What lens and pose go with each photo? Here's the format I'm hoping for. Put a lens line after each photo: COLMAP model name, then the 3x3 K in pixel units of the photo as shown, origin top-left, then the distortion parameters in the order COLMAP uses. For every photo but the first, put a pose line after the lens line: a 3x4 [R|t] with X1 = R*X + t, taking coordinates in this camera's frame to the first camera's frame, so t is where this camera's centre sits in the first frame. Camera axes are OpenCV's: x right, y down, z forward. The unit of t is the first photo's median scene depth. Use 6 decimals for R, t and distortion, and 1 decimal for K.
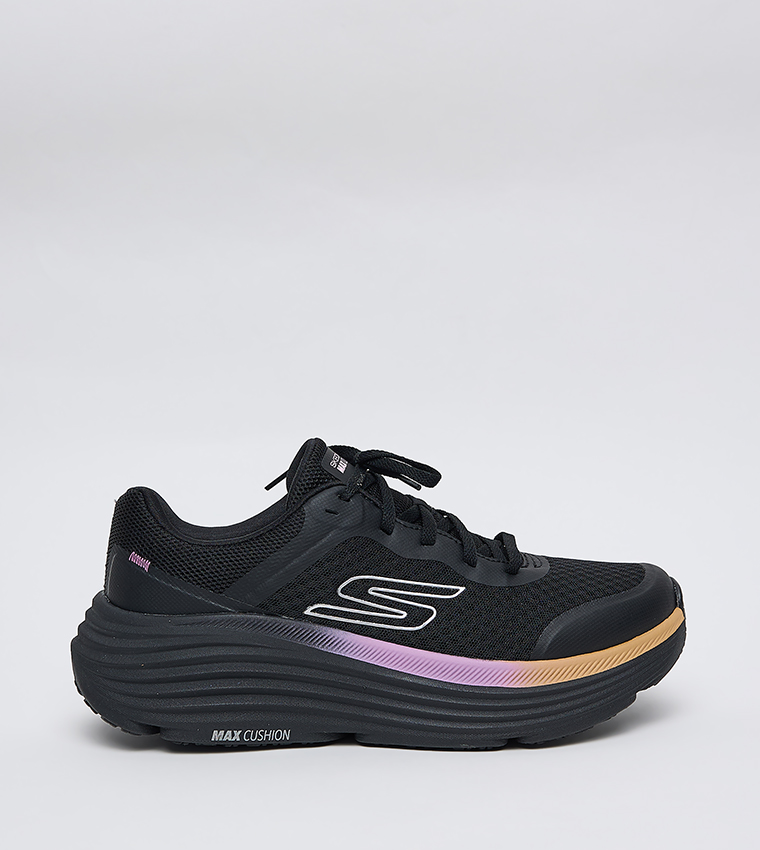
lens RADIAL K [[1216.8, 0, 378.7], [0, 1216.8, 425.3], [0, 0, 1]] dist [-0.035992, 0.000000]
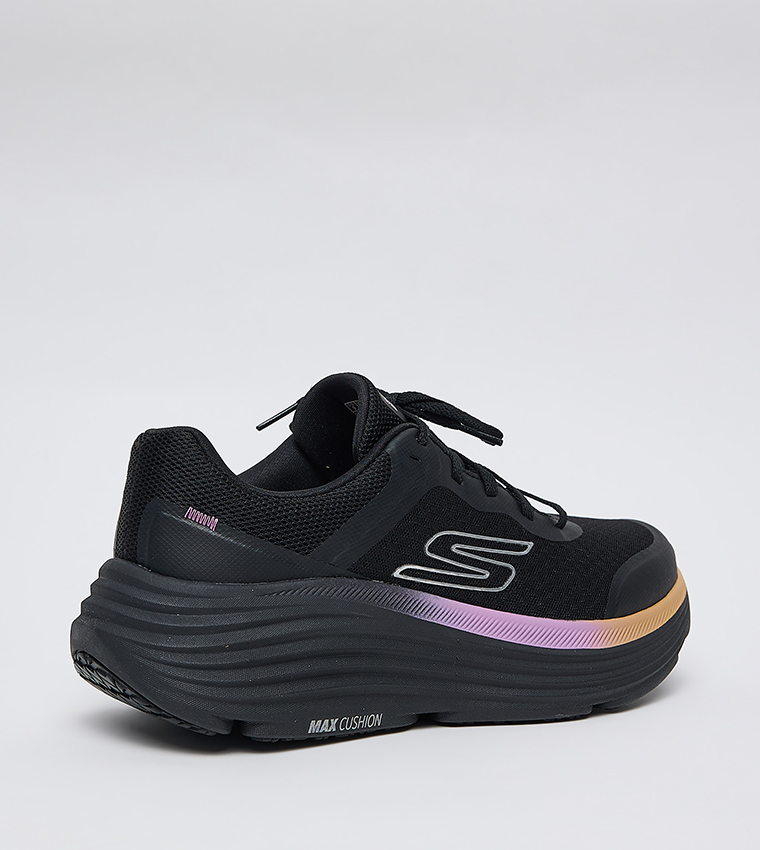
lens RADIAL K [[1216.8, 0, 381.0], [0, 1216.8, 424.2], [0, 0, 1]] dist [-0.035992, 0.000000]
pose [[0.922869, 0.015945, 0.384784, -0.396652], [-0.019950, 0.999780, 0.006420, 0.042926], [-0.384597, -0.013602, 0.922984, 0.217664]]
